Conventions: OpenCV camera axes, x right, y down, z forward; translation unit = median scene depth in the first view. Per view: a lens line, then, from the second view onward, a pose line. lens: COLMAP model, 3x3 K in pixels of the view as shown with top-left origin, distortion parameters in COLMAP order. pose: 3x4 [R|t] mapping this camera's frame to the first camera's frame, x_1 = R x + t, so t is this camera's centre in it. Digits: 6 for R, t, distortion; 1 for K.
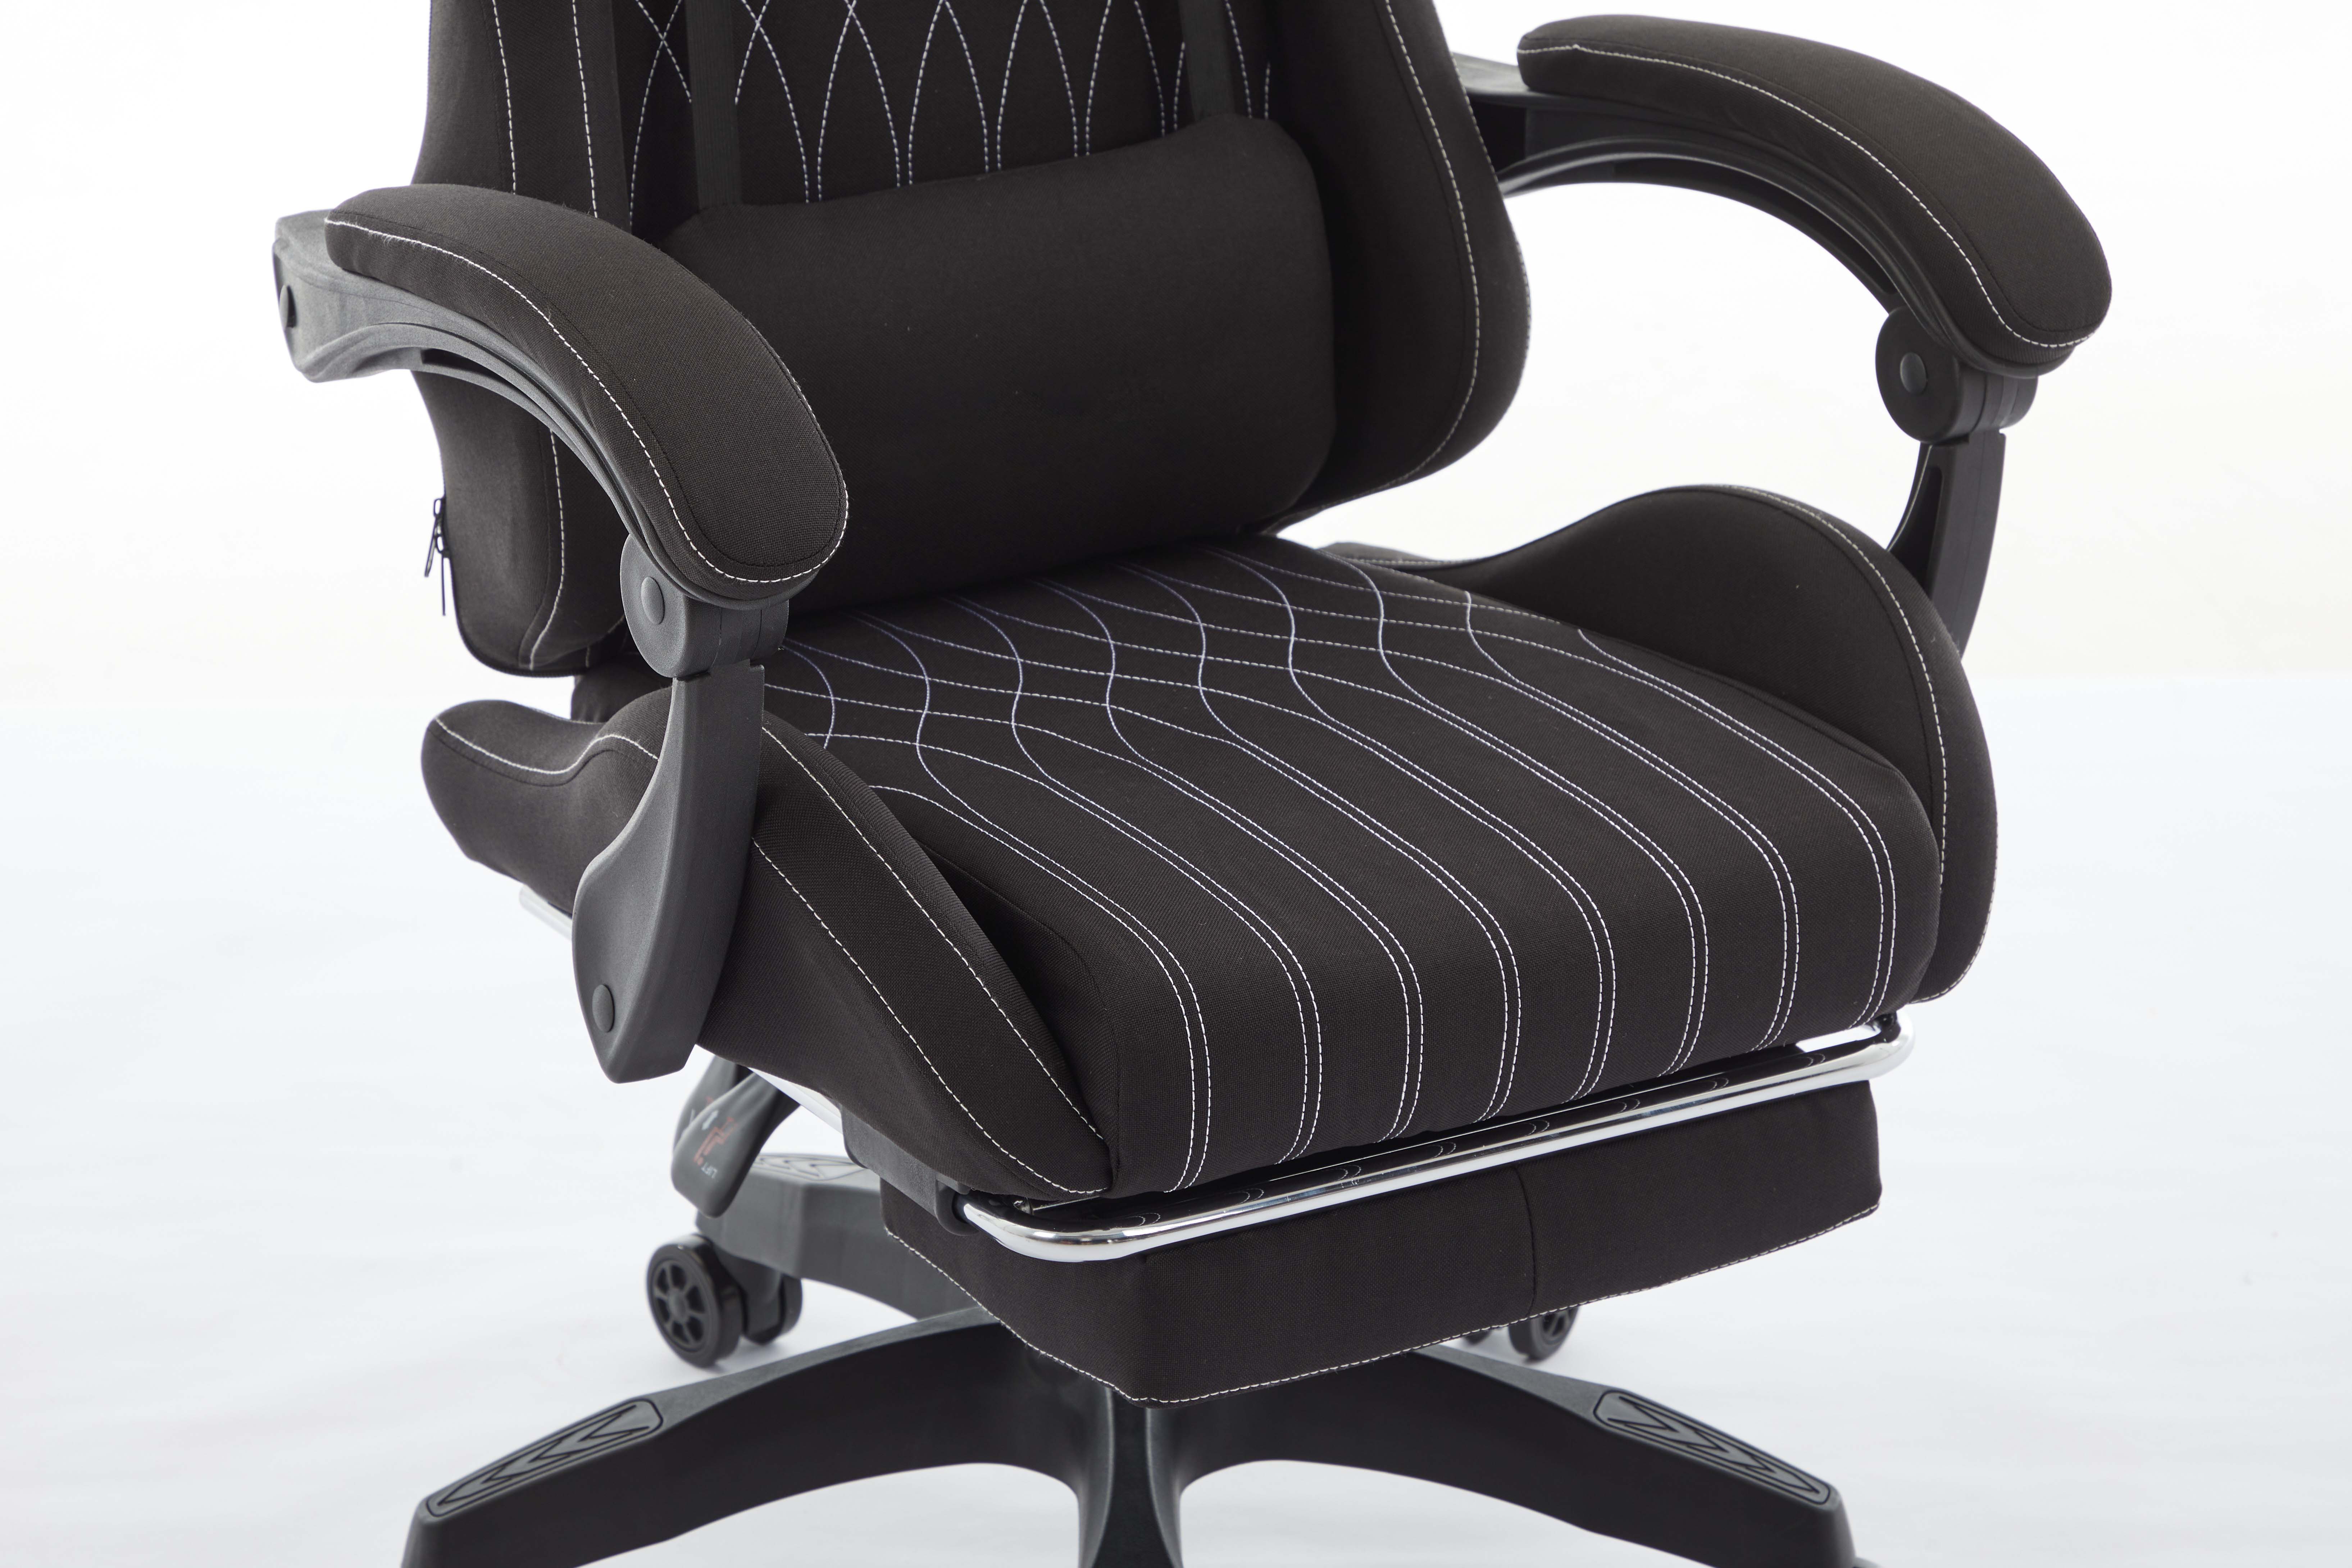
lens RADIAL K [[6713.2, 0, 1176.0], [0, 6713.2, 784.0], [0, 0, 1]] dist [-0.055278, -0.094918]
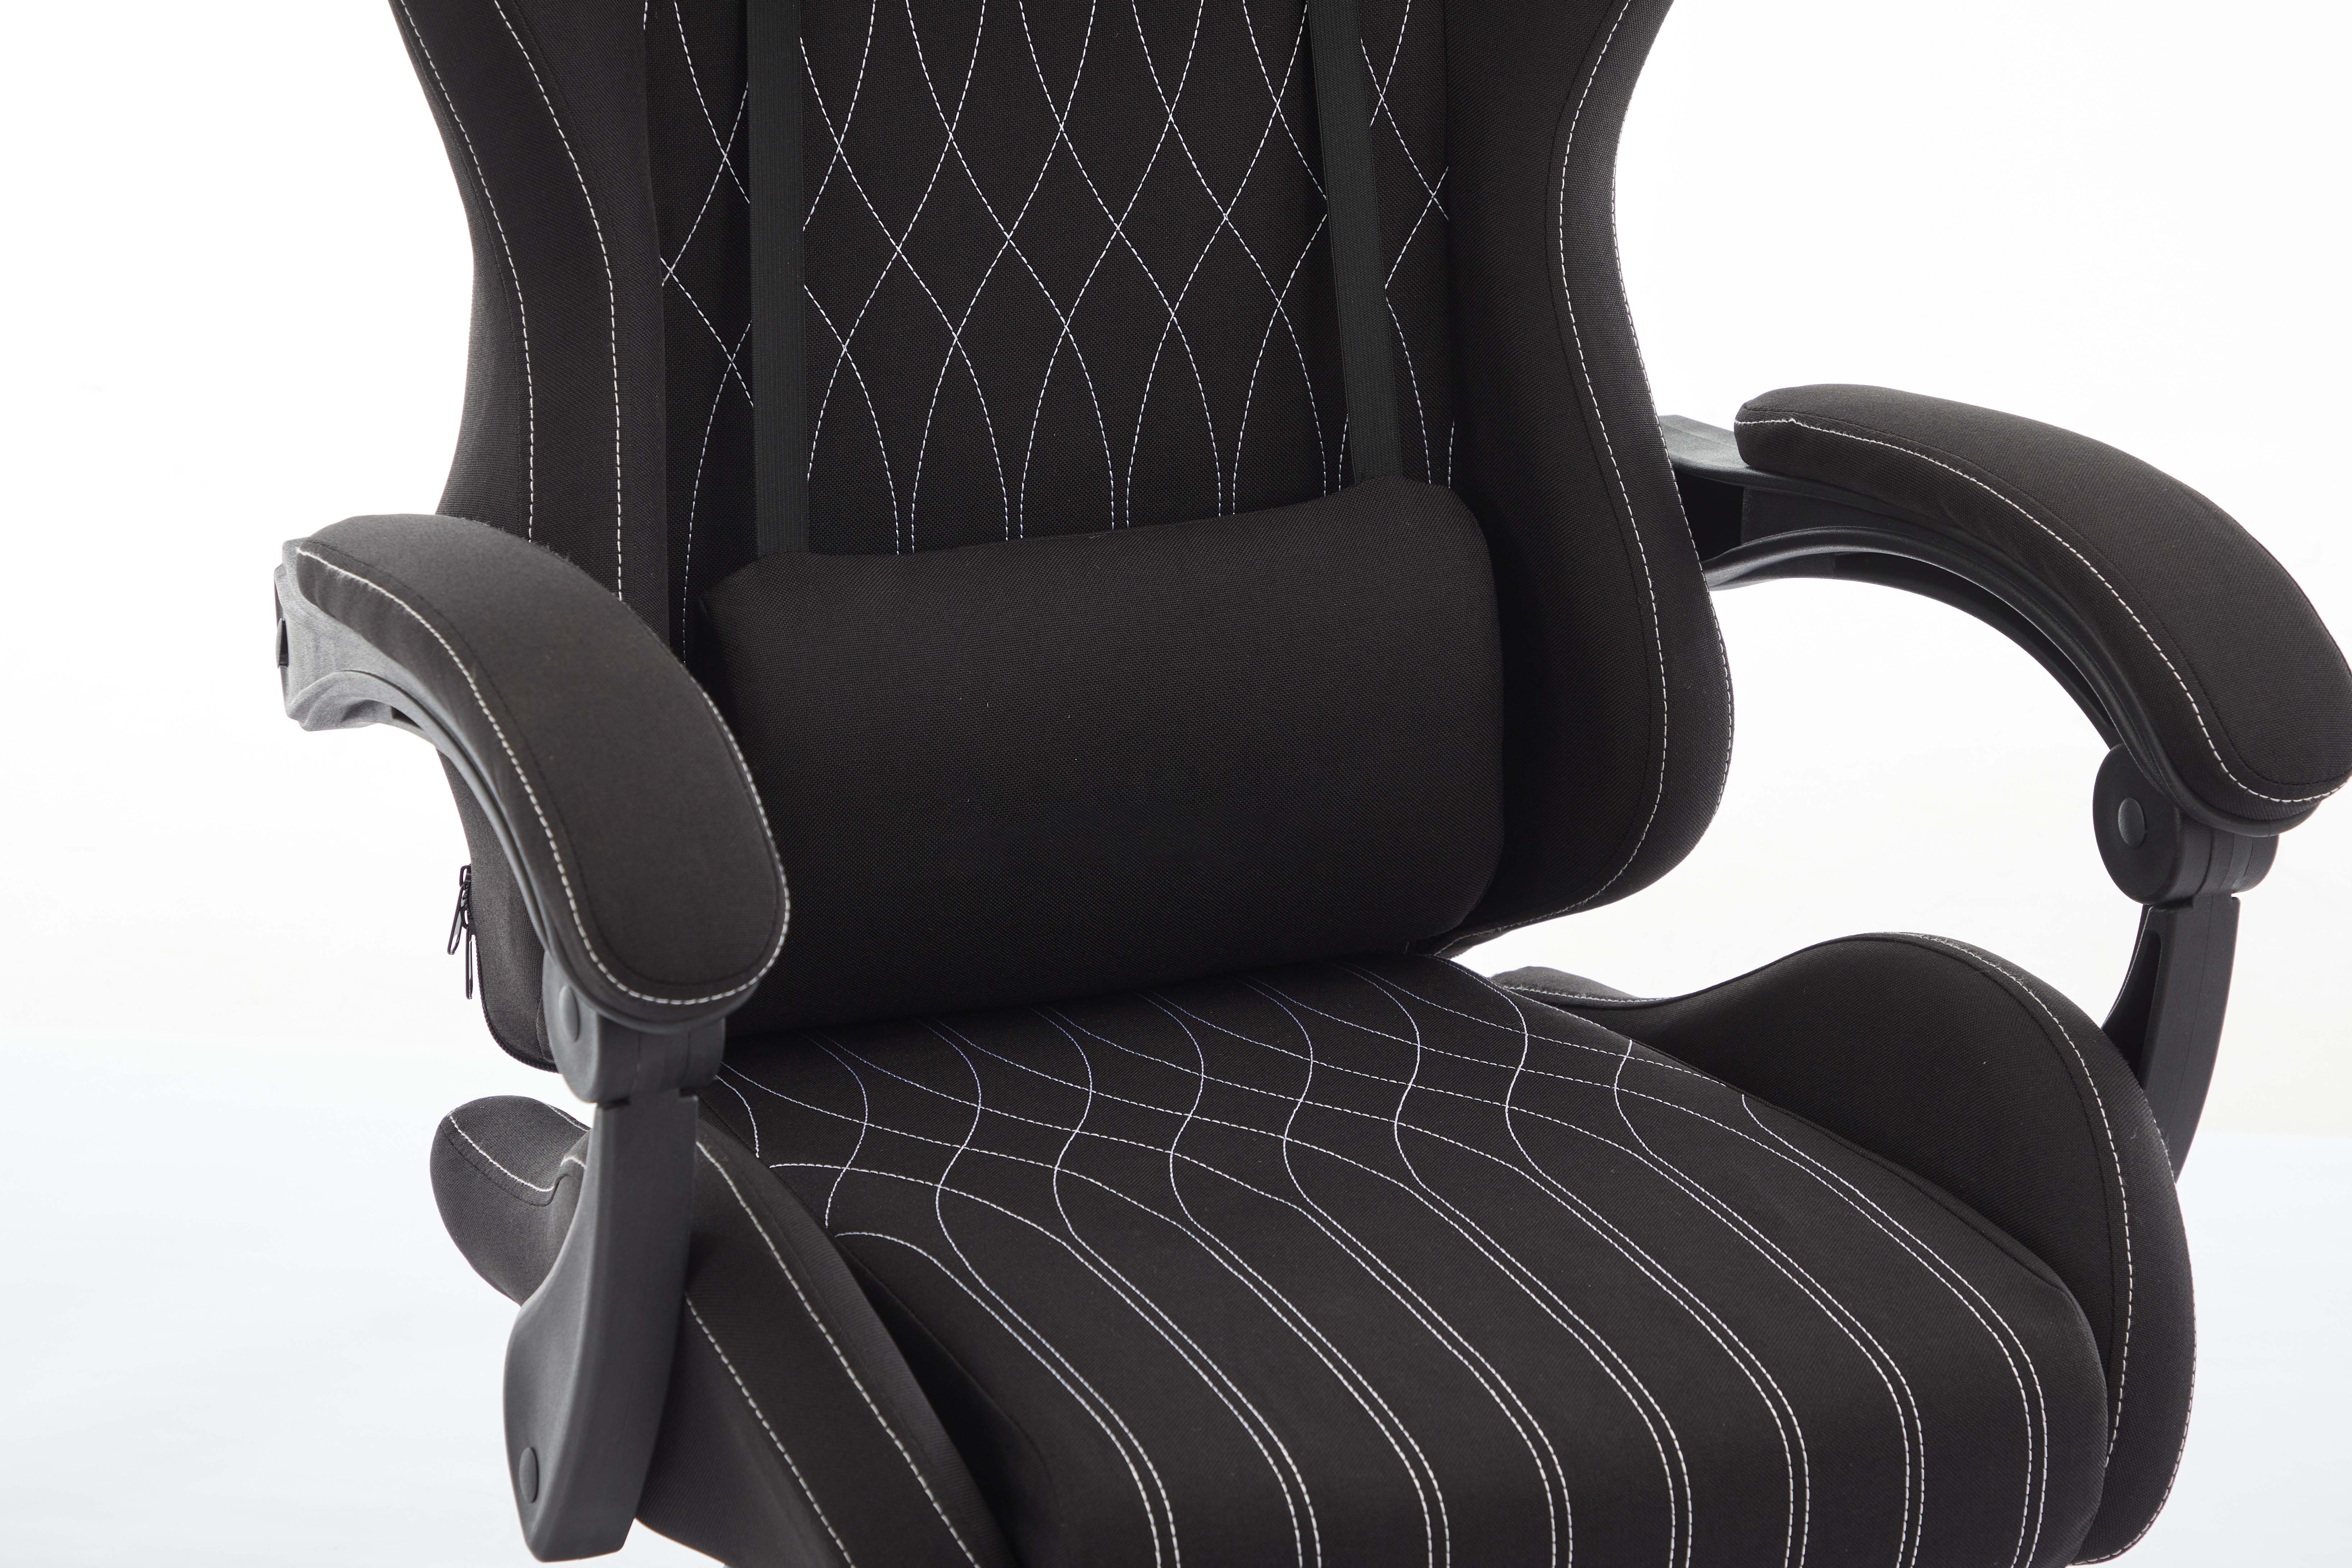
lens RADIAL K [[6713.2, 0, 1176.0], [0, 6713.2, 784.0], [0, 0, 1]] dist [-0.055278, -0.094918]
pose [[0.992065, 0.055610, -0.112762, 0.084758], [-0.060677, 0.997273, -0.042011, -0.022671], [0.110118, 0.048519, 0.992734, 0.137688]]
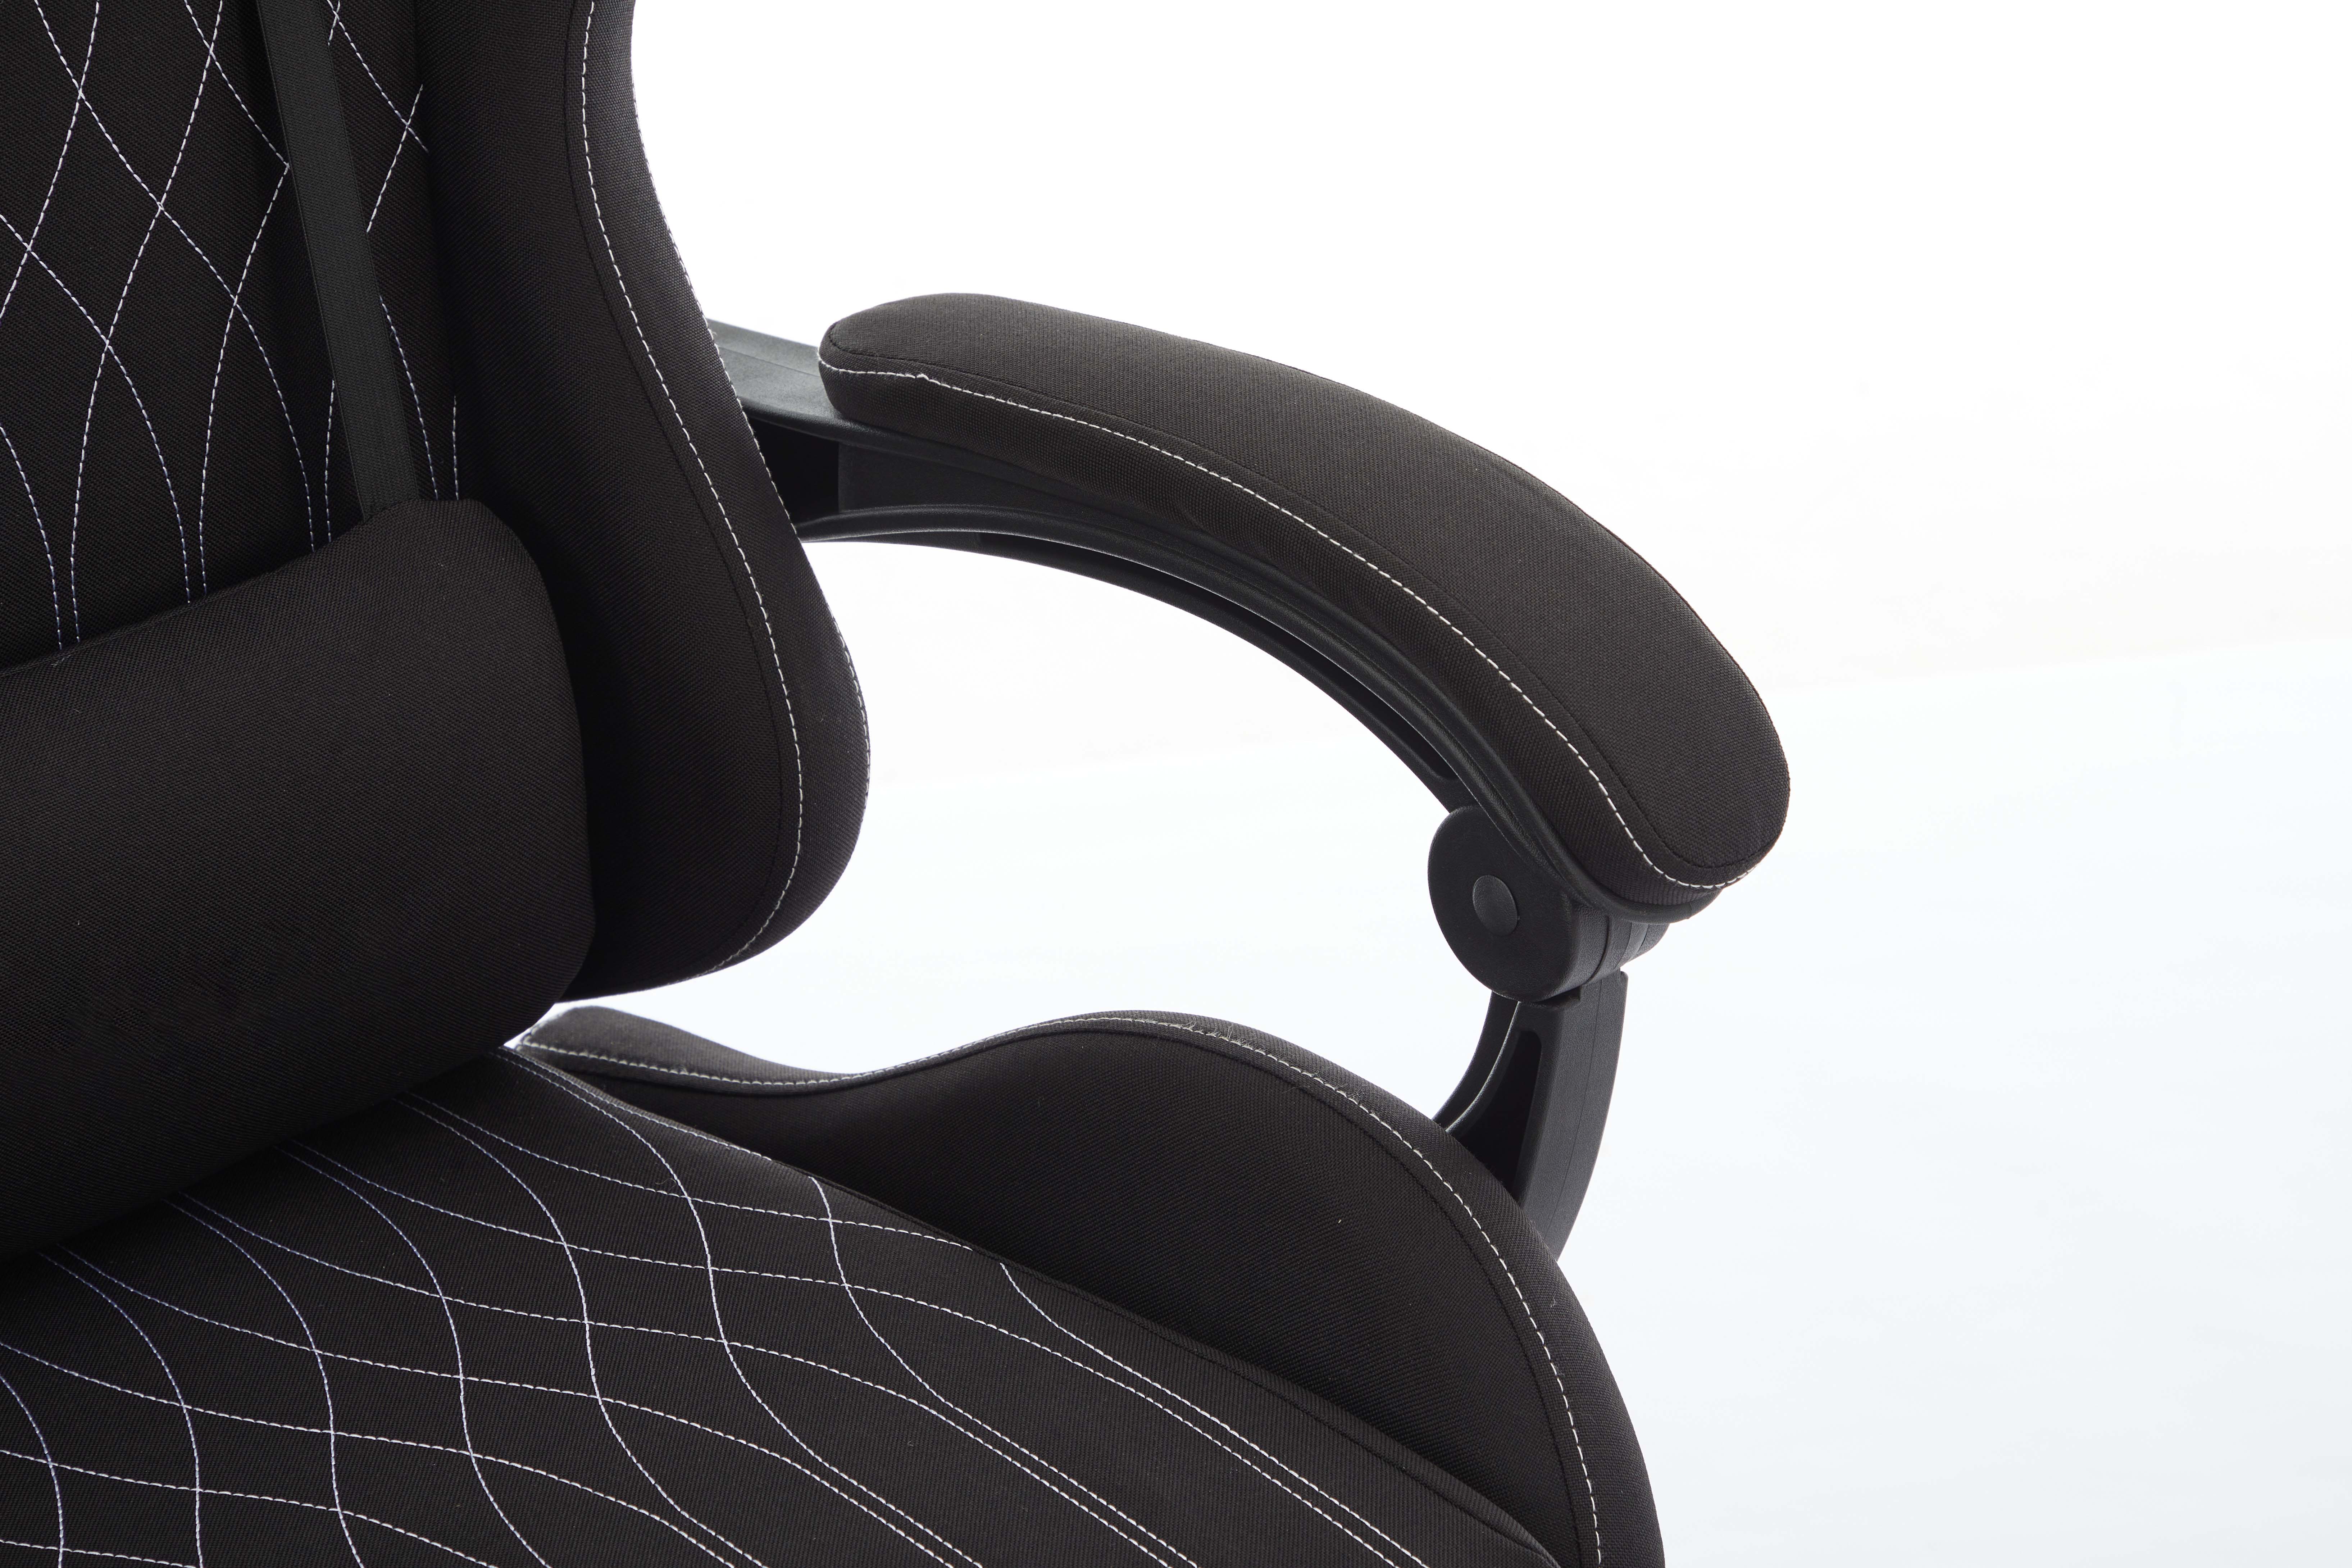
lens RADIAL K [[6713.2, 0, 1176.0], [0, 6713.2, 784.0], [0, 0, 1]] dist [-0.055278, -0.094918]
pose [[0.981951, -0.082536, 0.170178, -0.035398], [0.062881, 0.991042, 0.117822, -0.154063], [-0.178378, -0.104994, 0.978344, 0.344332]]
